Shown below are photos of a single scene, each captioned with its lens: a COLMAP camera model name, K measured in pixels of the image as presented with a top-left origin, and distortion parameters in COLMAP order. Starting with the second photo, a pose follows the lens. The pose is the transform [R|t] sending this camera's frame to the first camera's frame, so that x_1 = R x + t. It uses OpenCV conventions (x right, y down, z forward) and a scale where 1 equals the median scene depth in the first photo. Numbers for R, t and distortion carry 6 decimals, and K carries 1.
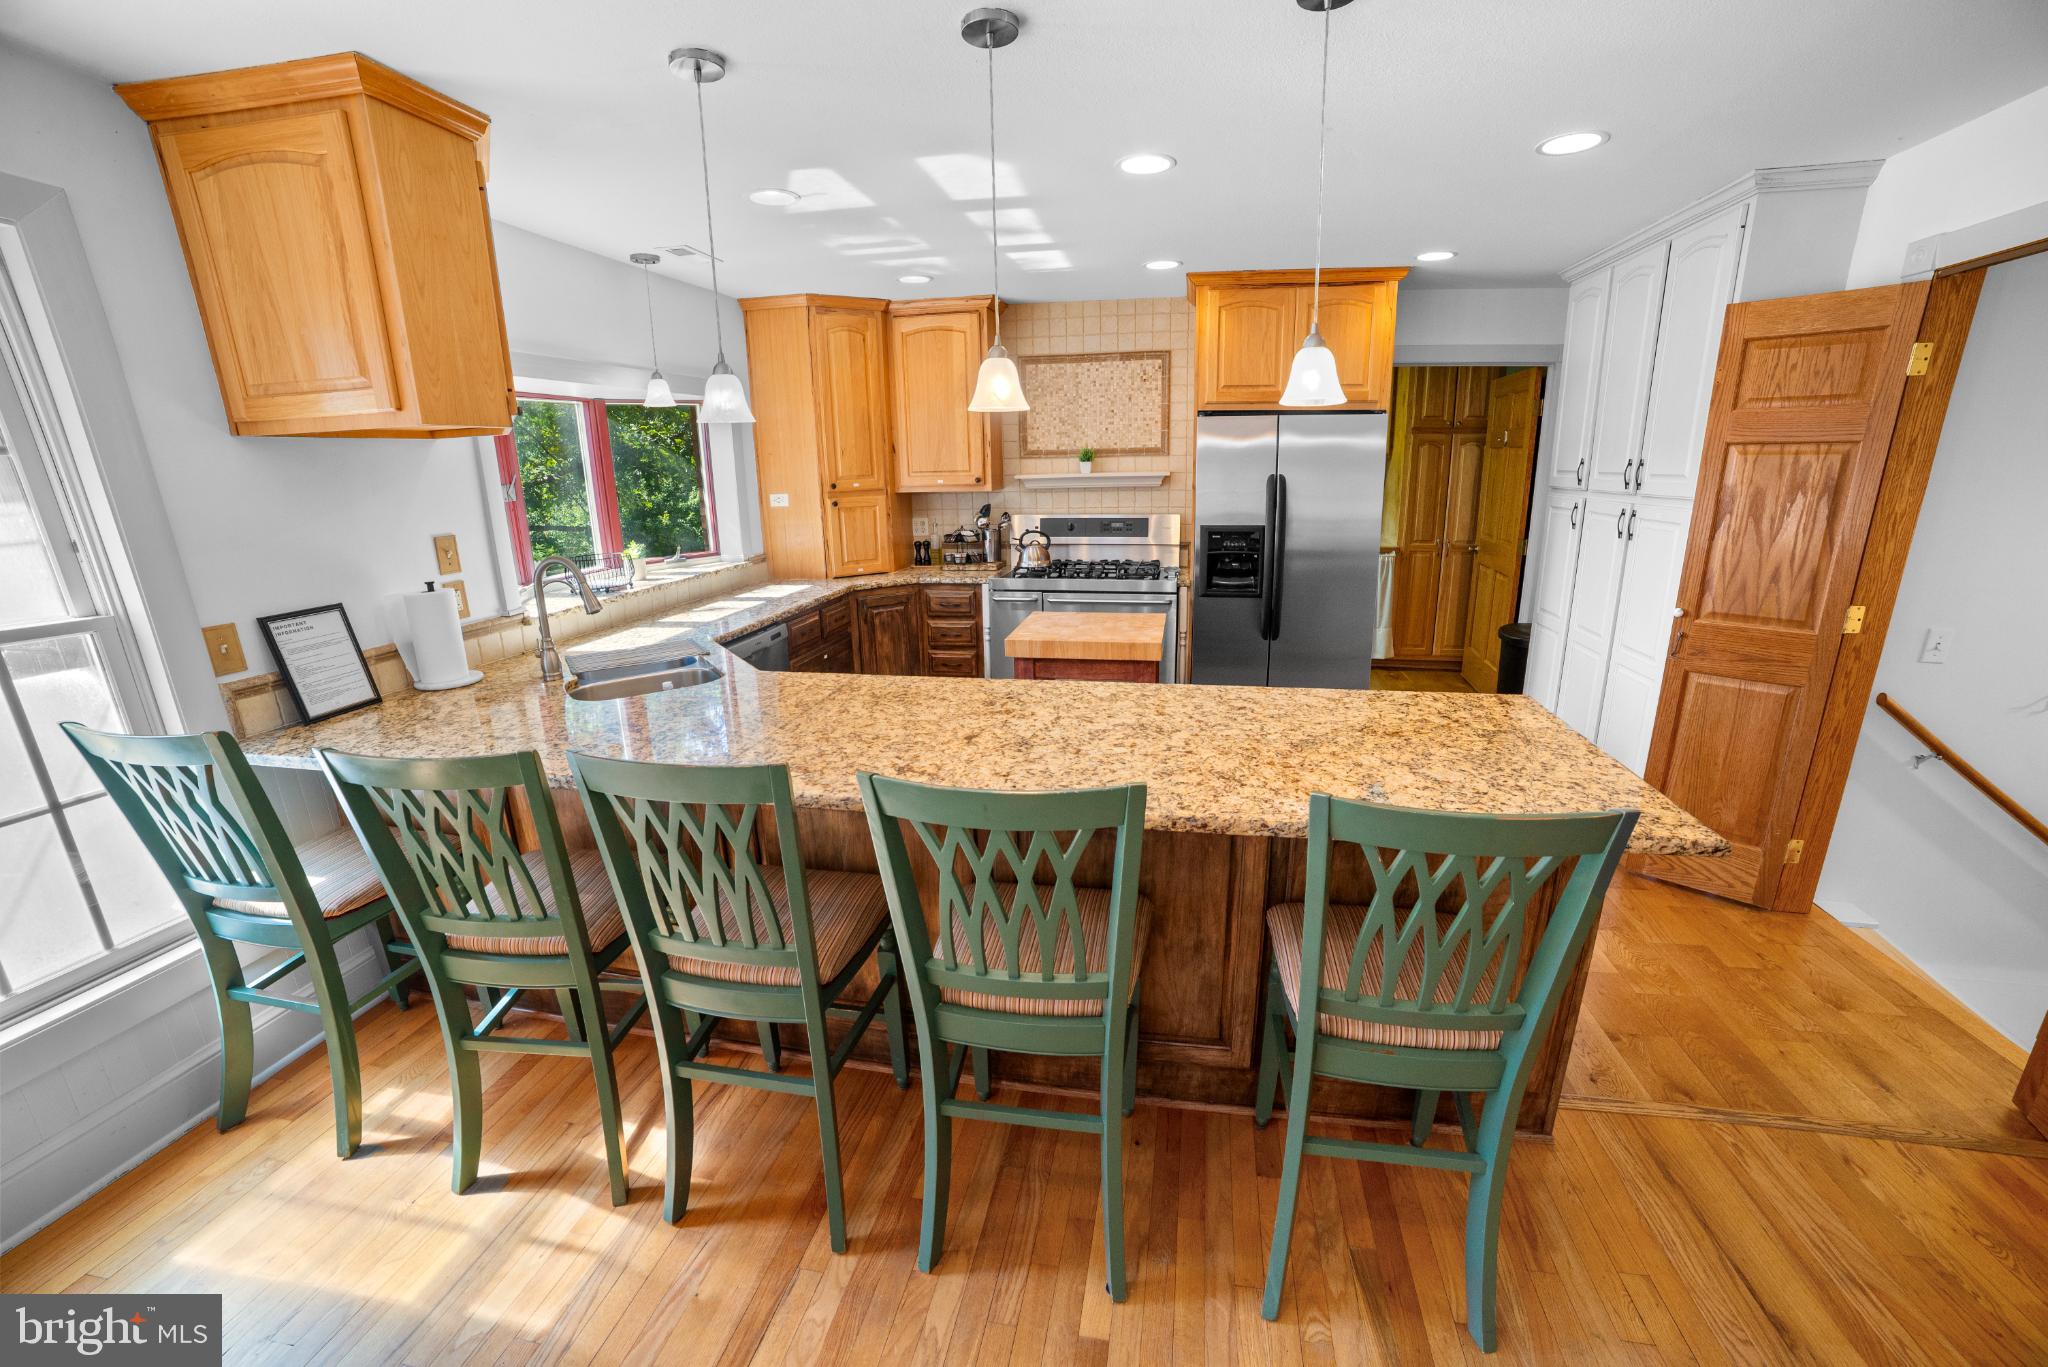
lens RADIAL K [[837.4, 0, 1026.7], [0, 837.4, 686.9], [0, 0, 1]] dist [-0.113361, 0.042846]
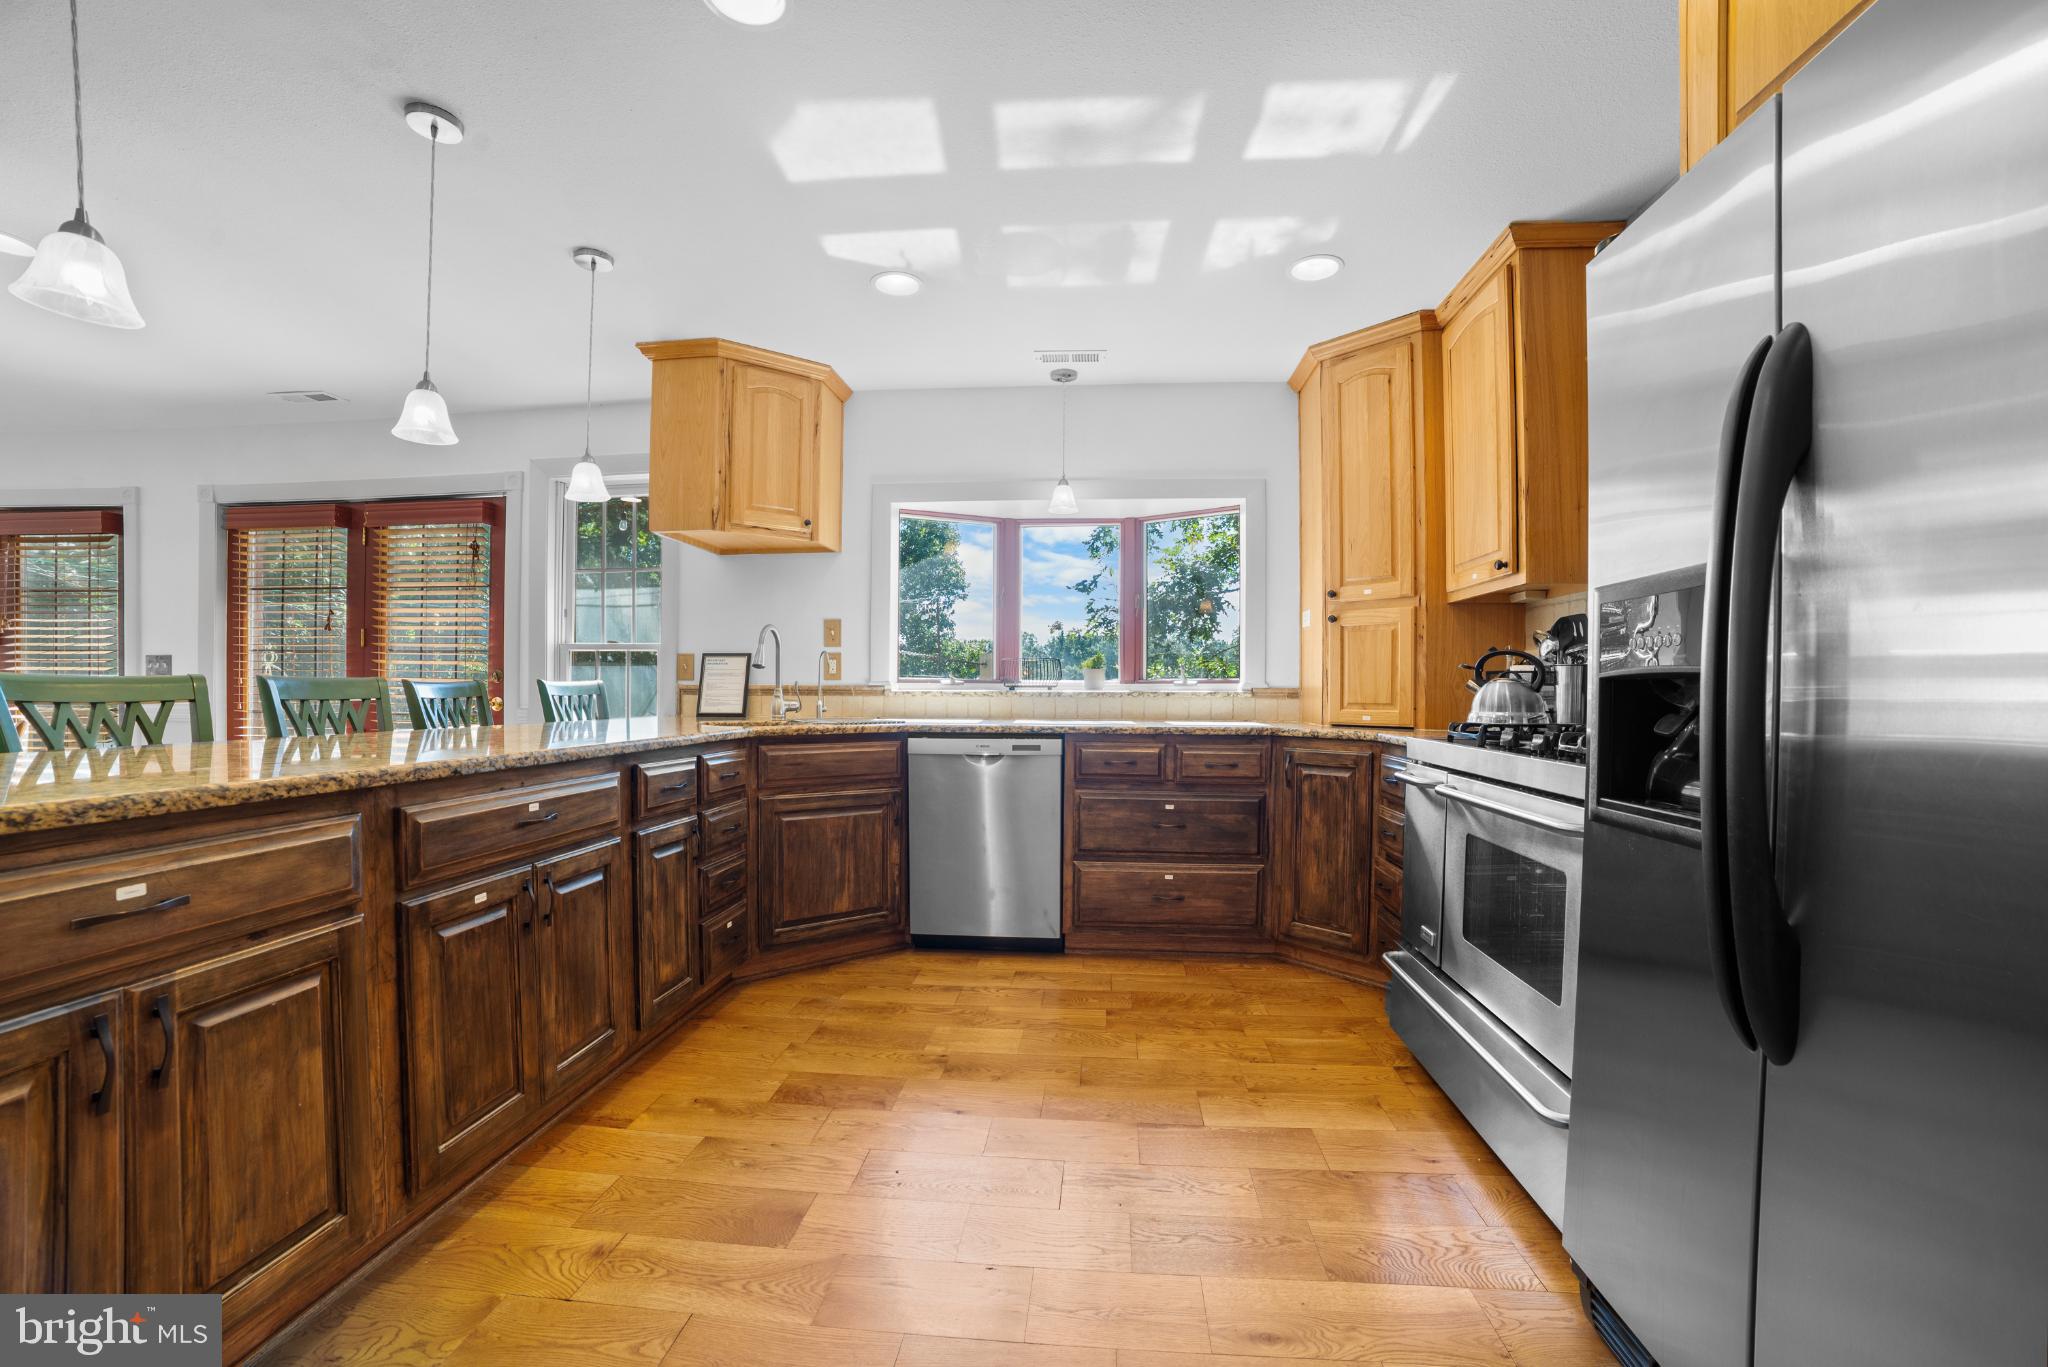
lens RADIAL K [[837.4, 0, 1026.7], [0, 837.4, 686.9], [0, 0, 1]] dist [-0.113361, 0.042846]
pose [[0.086401, 0.018912, -0.996081, 0.447447], [-0.269275, 0.963050, -0.005072, -0.092960], [0.959180, 0.268658, 0.088301, 0.710313]]
